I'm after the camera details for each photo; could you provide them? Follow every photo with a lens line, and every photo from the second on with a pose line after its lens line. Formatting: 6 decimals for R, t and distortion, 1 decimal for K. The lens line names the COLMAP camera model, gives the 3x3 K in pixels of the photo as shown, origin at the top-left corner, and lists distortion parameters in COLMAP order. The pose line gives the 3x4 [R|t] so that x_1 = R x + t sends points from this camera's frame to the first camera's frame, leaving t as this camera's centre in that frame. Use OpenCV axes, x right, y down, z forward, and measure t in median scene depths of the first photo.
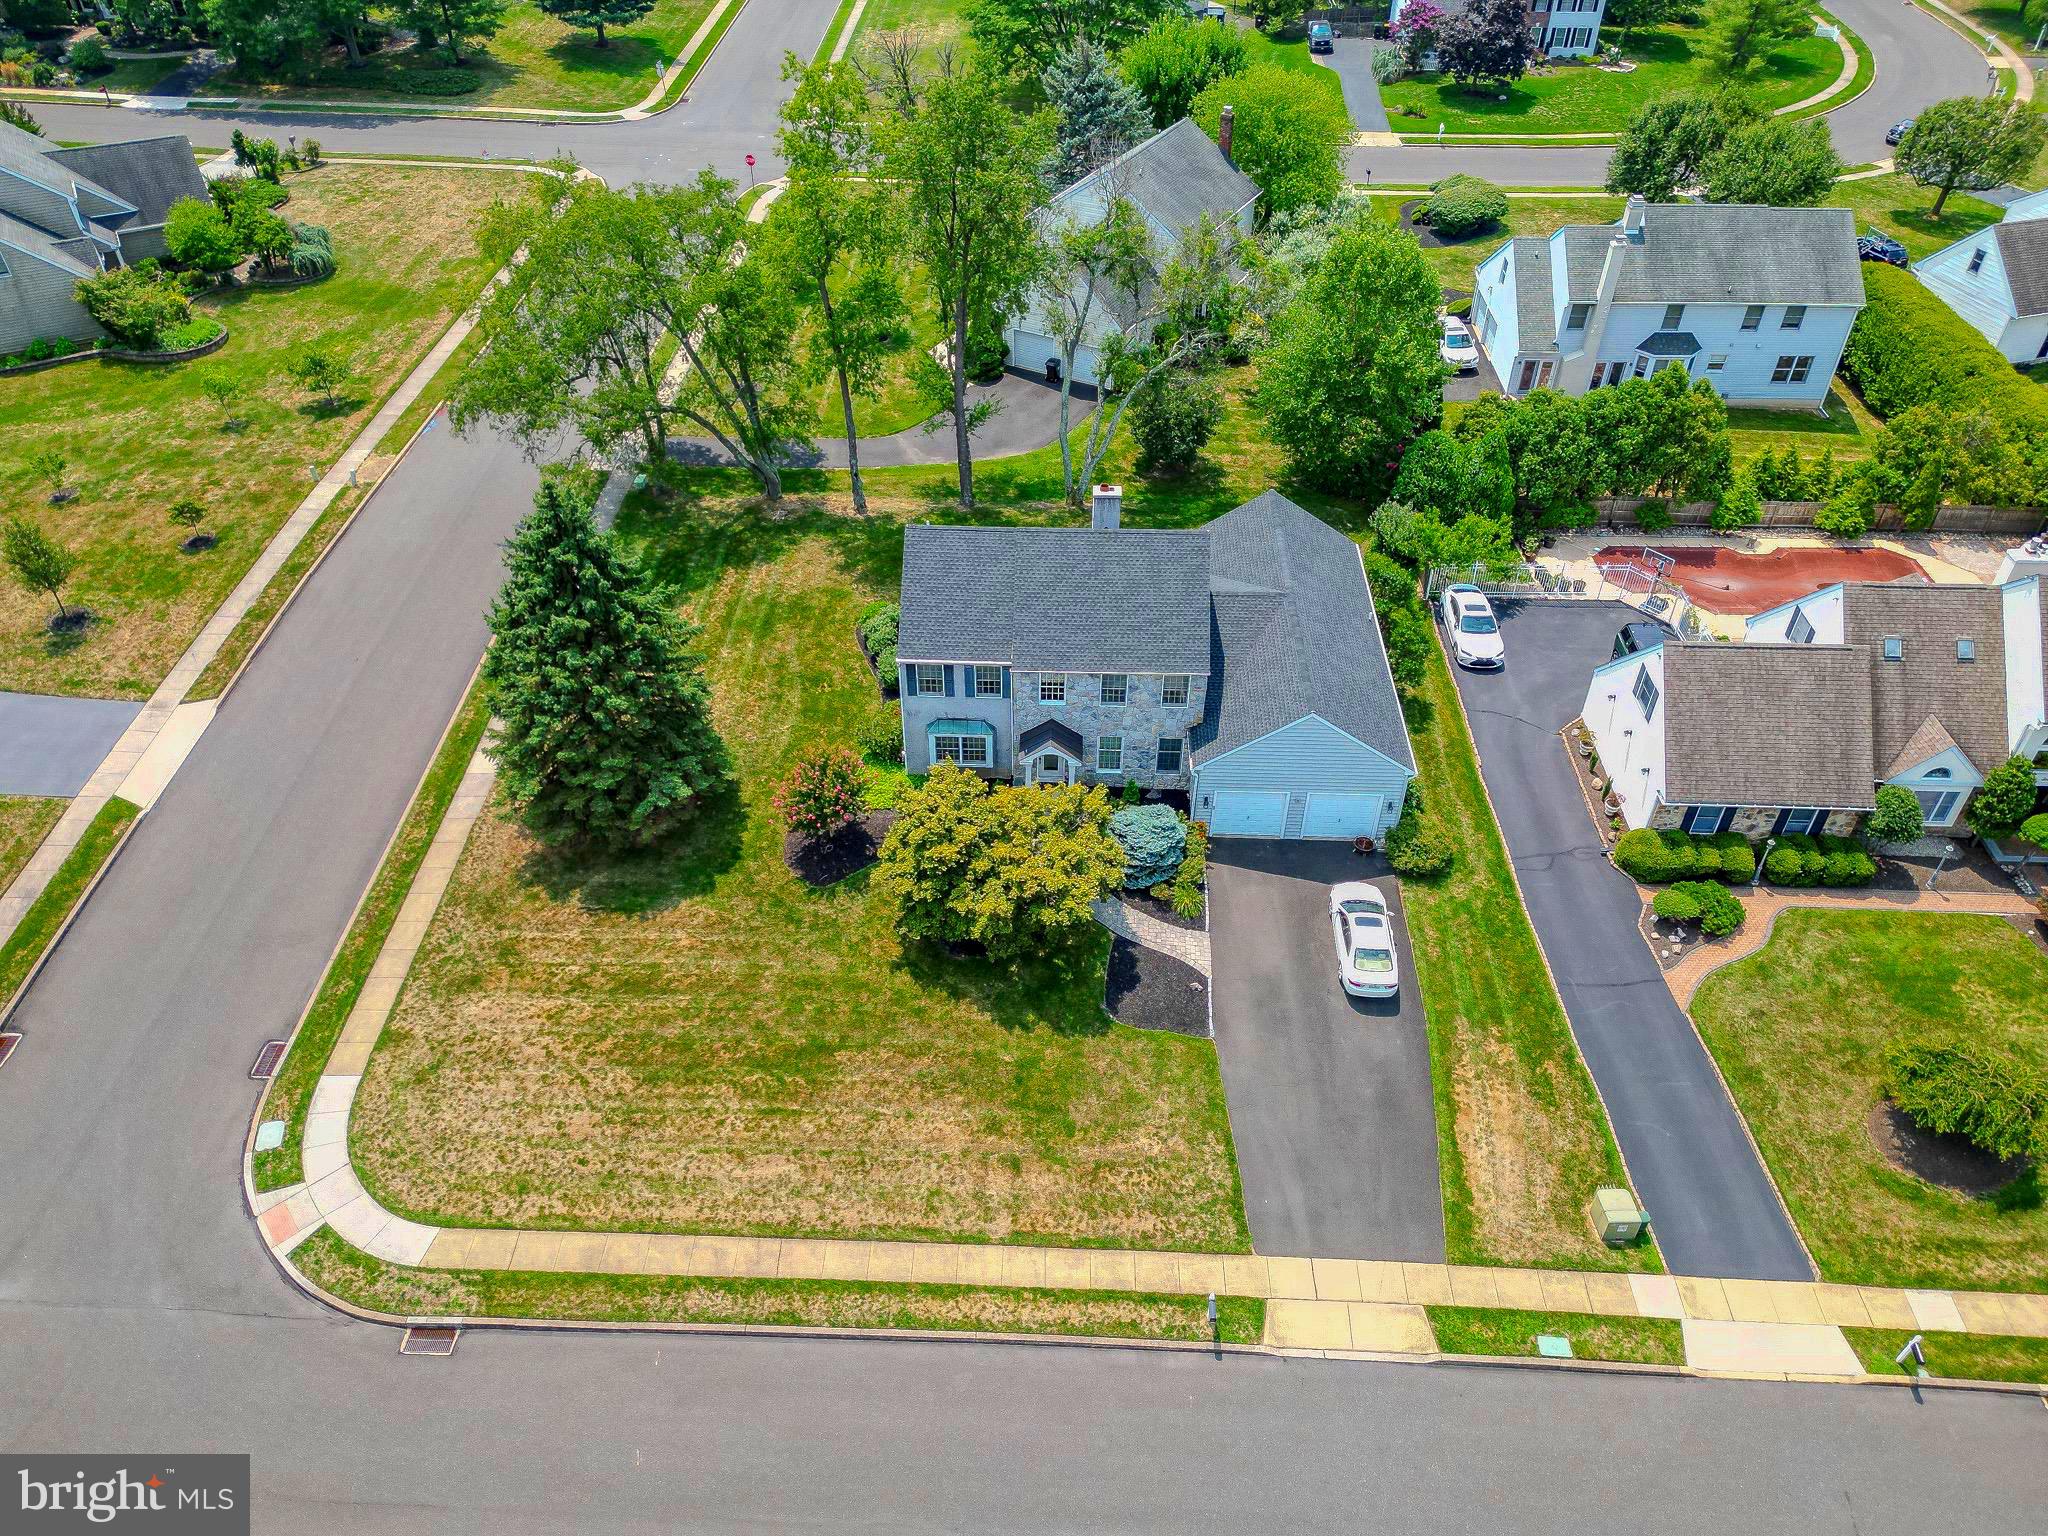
lens RADIAL K [[1430.1, 0, 1027.8], [0, 1430.1, 770.3], [0, 0, 1]] dist [0.061965, -0.054253]
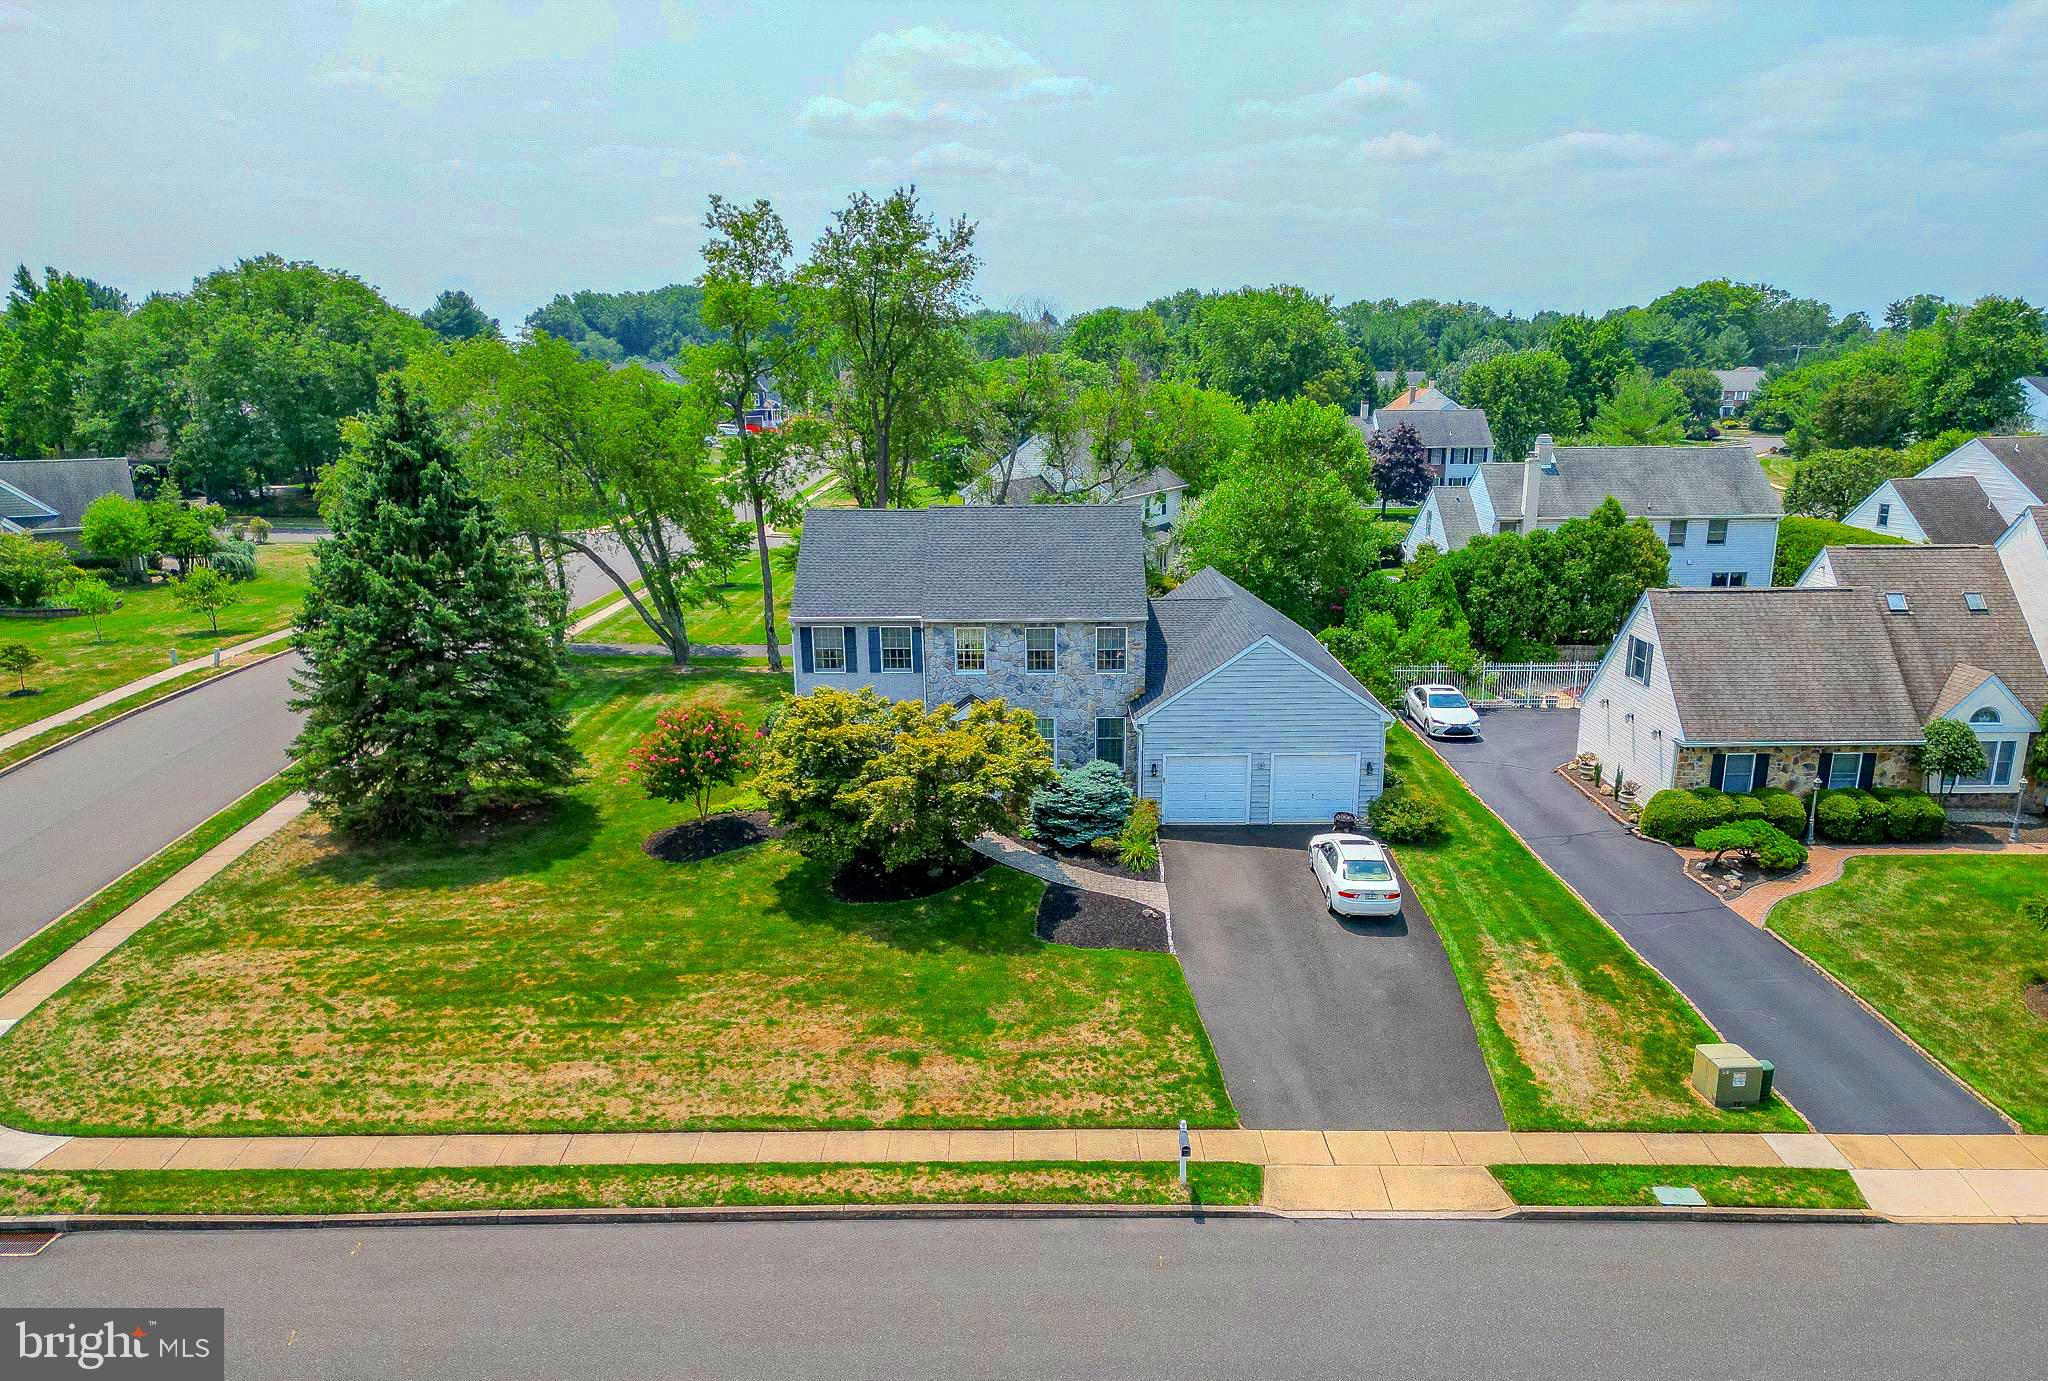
lens RADIAL K [[1469.5, 0, 1059.8], [0, 1469.5, 799.6], [0, 0, 1]] dist [0.070674, -0.067279]
pose [[0.998761, -0.017572, 0.046549, 0.032410], [0.034745, 0.915978, -0.399721, 0.438801], [-0.035614, 0.400844, 0.915454, 0.246079]]
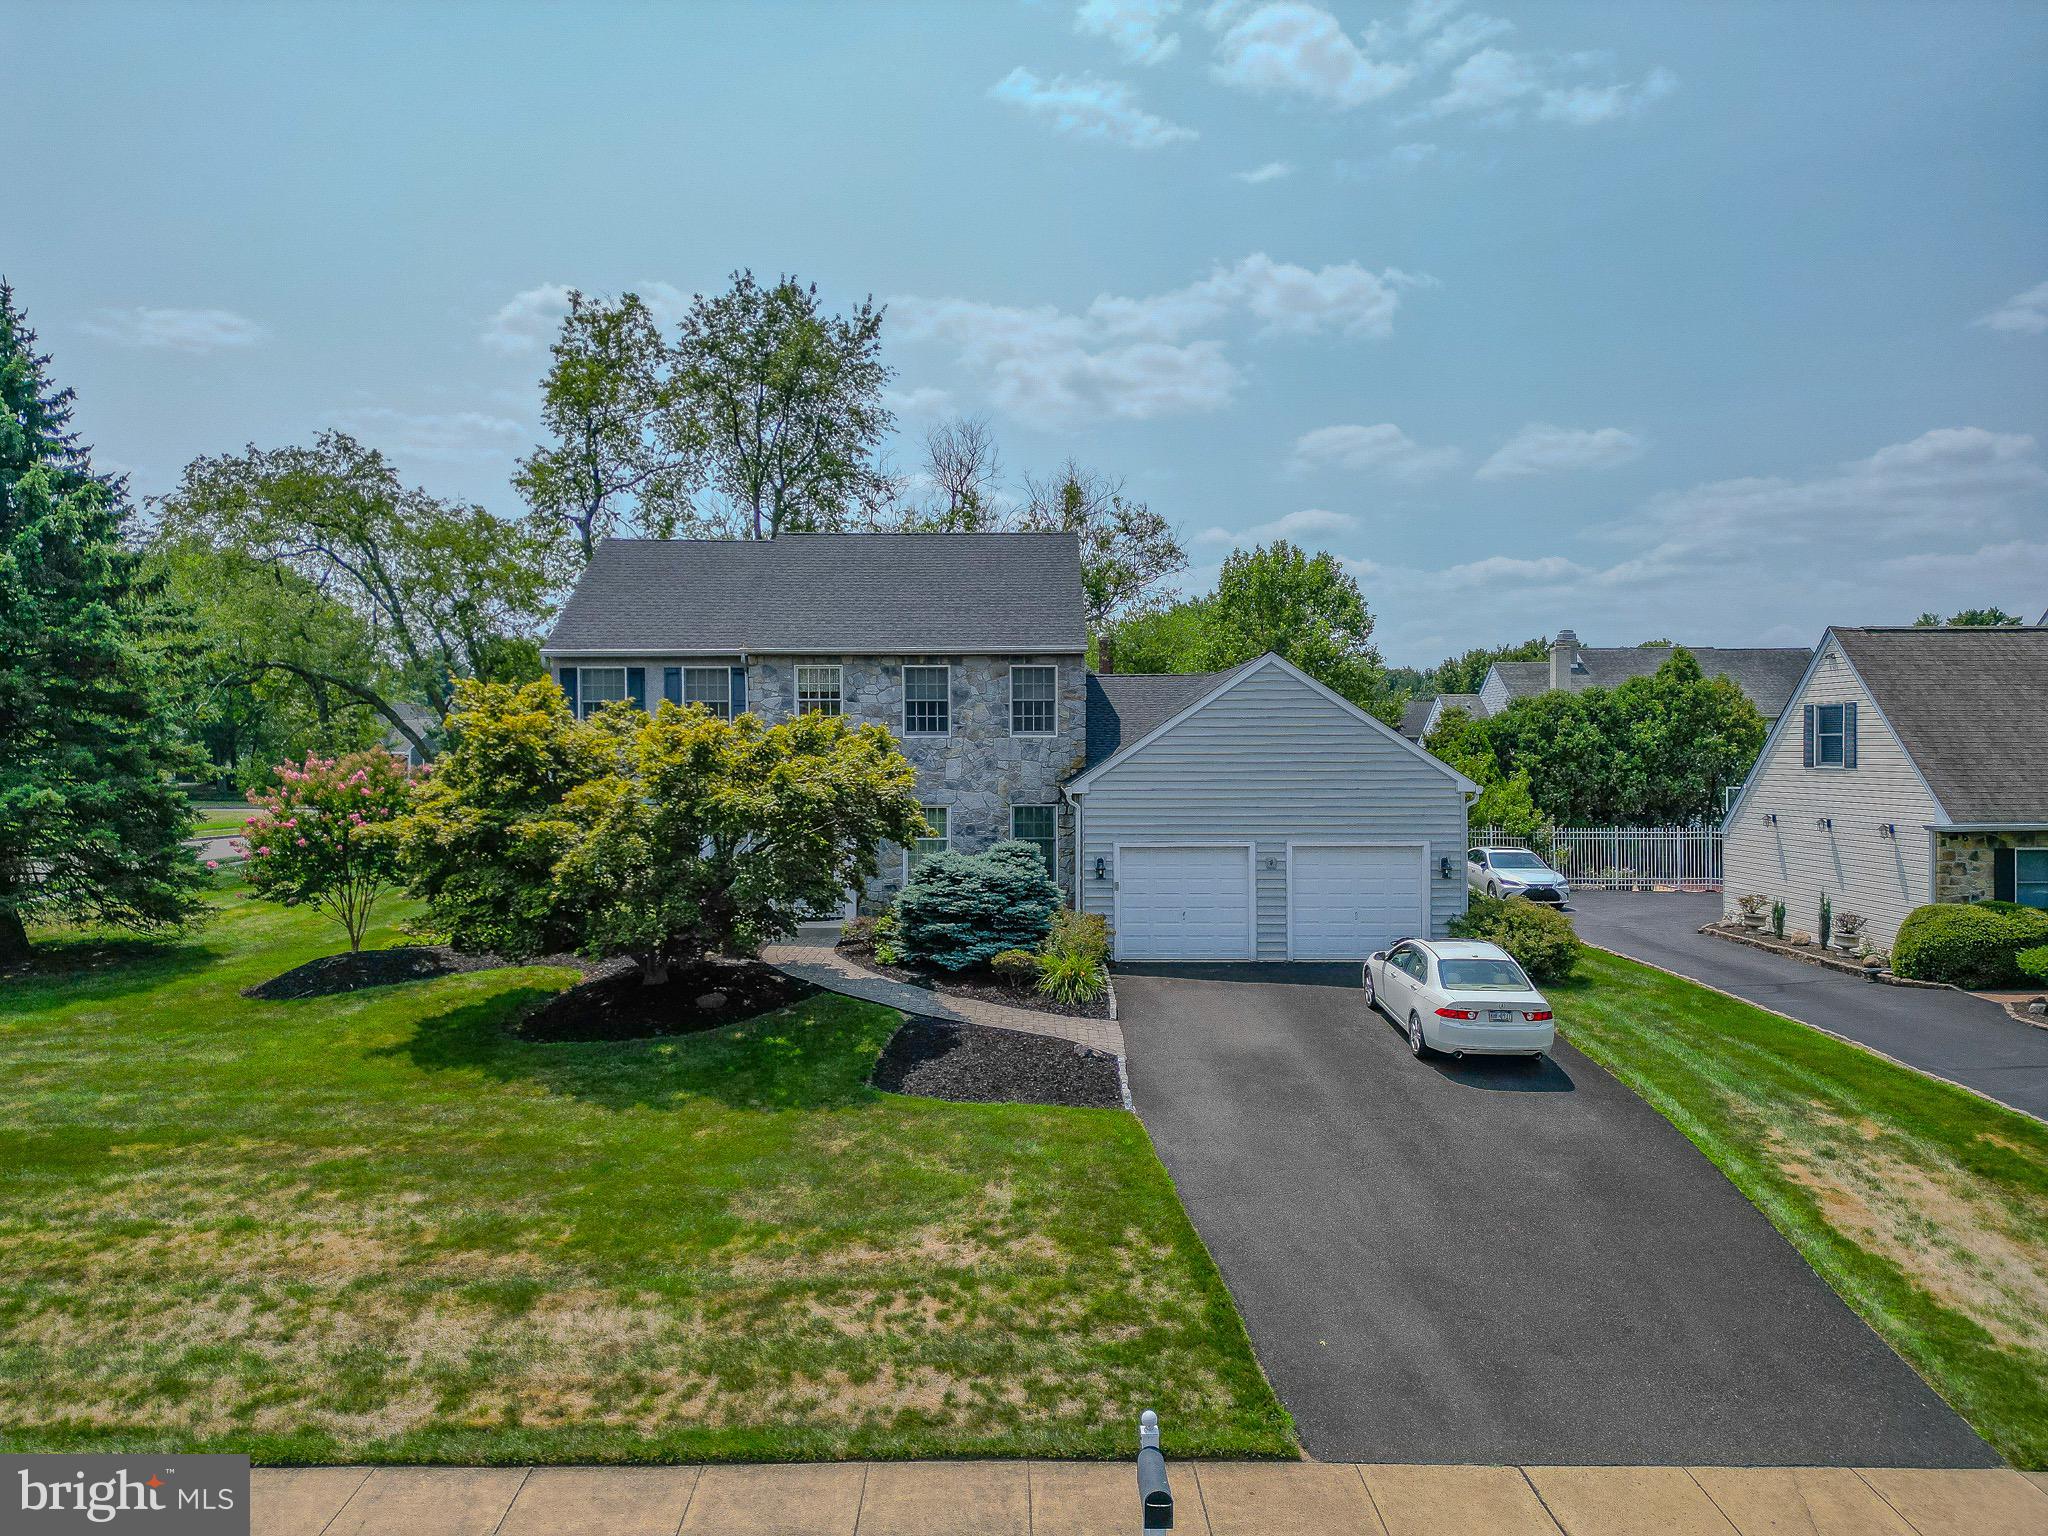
lens RADIAL K [[1430.1, 0, 1035.0], [0, 1430.1, 783.3], [0, 0, 1]] dist [0.061965, -0.054253]
pose [[0.998716, -0.004933, 0.050420, 0.085006], [0.035459, 0.778887, -0.626161, 0.373883], [-0.036182, 0.627145, 0.778062, 0.654024]]
